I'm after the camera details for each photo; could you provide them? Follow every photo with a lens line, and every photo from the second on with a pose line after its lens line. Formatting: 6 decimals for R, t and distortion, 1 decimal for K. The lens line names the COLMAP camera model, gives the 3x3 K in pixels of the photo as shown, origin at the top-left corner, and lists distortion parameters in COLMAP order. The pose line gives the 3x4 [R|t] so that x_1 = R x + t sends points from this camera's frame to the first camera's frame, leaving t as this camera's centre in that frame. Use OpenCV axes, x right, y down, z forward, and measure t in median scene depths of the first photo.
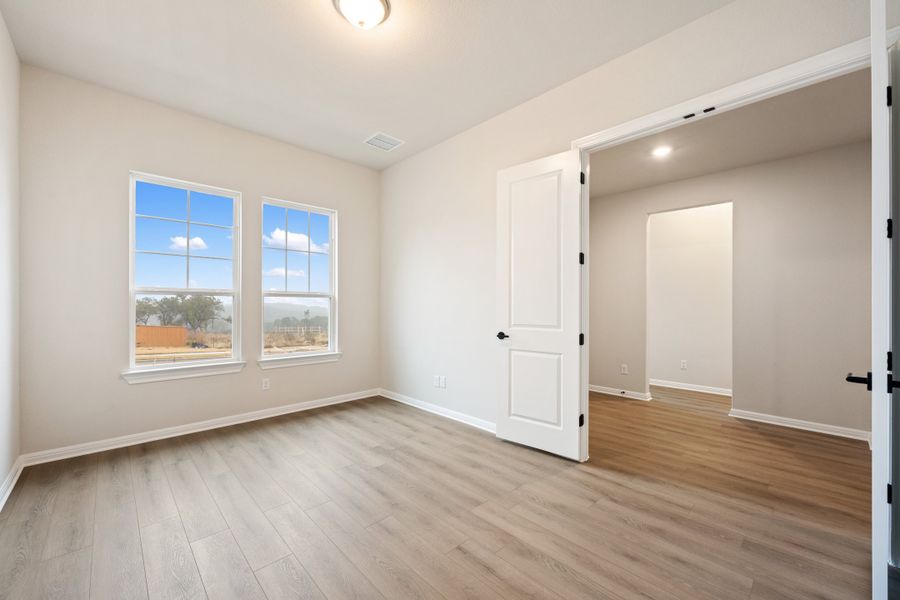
lens RADIAL K [[355.8, 0, 450.9], [0, 355.8, 303.4], [0, 0, 1]] dist [-0.001912, 0.000033]
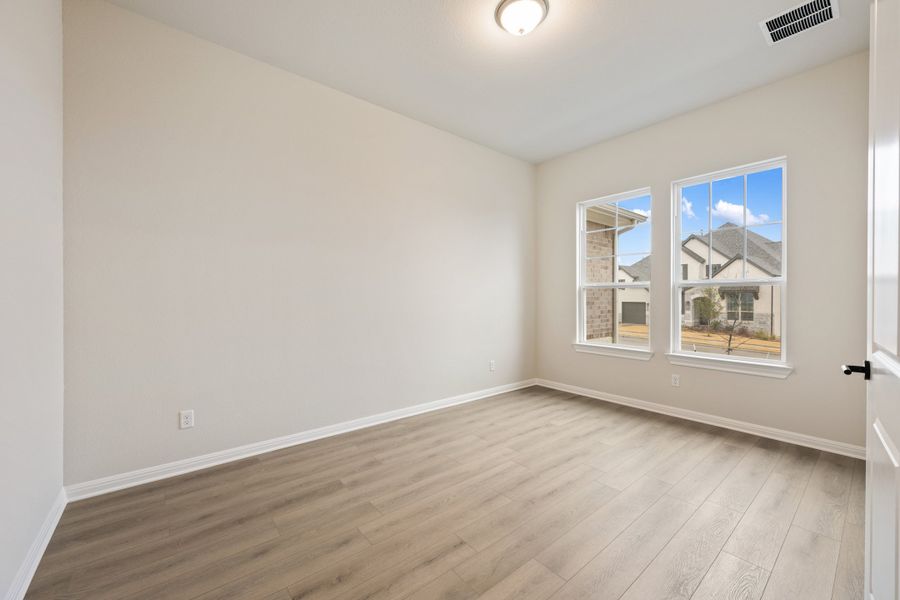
lens RADIAL K [[355.8, 0, 452.7], [0, 355.8, 296.3], [0, 0, 1]] dist [-0.001912, 0.000033]
pose [[-0.071943, -0.006218, -0.997389, 0.605601], [0.001822, 0.999978, -0.006365, 0.011500], [0.997407, -0.002275, -0.071931, 0.632228]]
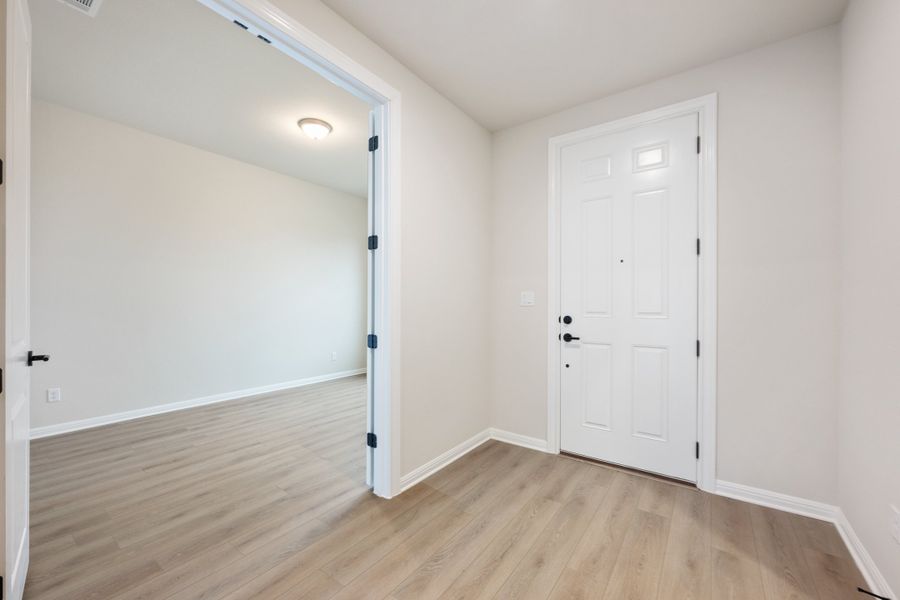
lens RADIAL K [[355.8, 0, 452.5], [0, 355.8, 306.0], [0, 0, 1]] dist [-0.001912, 0.000033]
pose [[0.185049, 0.002849, -0.982725, 1.137144], [0.001652, 0.999993, 0.003211, 0.013648], [0.982728, -0.002218, 0.185043, 0.969292]]
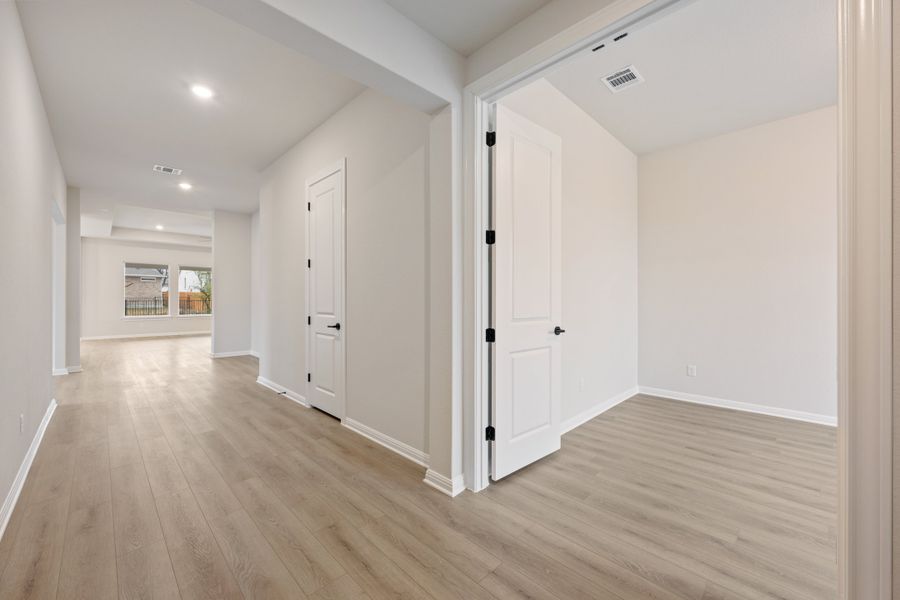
lens RADIAL K [[355.8, 0, 447.8], [0, 355.8, 295.3], [0, 0, 1]] dist [-0.001912, 0.000033]
pose [[-0.999896, -0.001841, -0.014275, 0.806797], [-0.001639, 0.999898, -0.014200, 0.016187], [0.014300, -0.014175, -0.999797, 1.350807]]
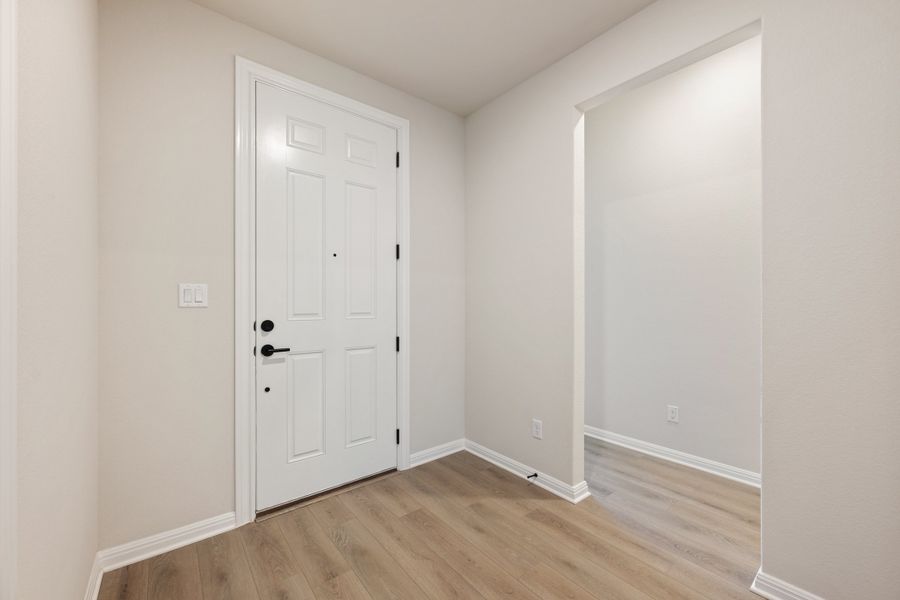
lens RADIAL K [[355.8, 0, 451.4], [0, 355.8, 304.8], [0, 0, 1]] dist [-0.001912, 0.000033]
pose [[0.996176, -0.000296, -0.087364, 0.667333], [0.000824, 0.999982, 0.006010, 0.009754], [0.087361, -0.006059, 0.996158, 0.794687]]
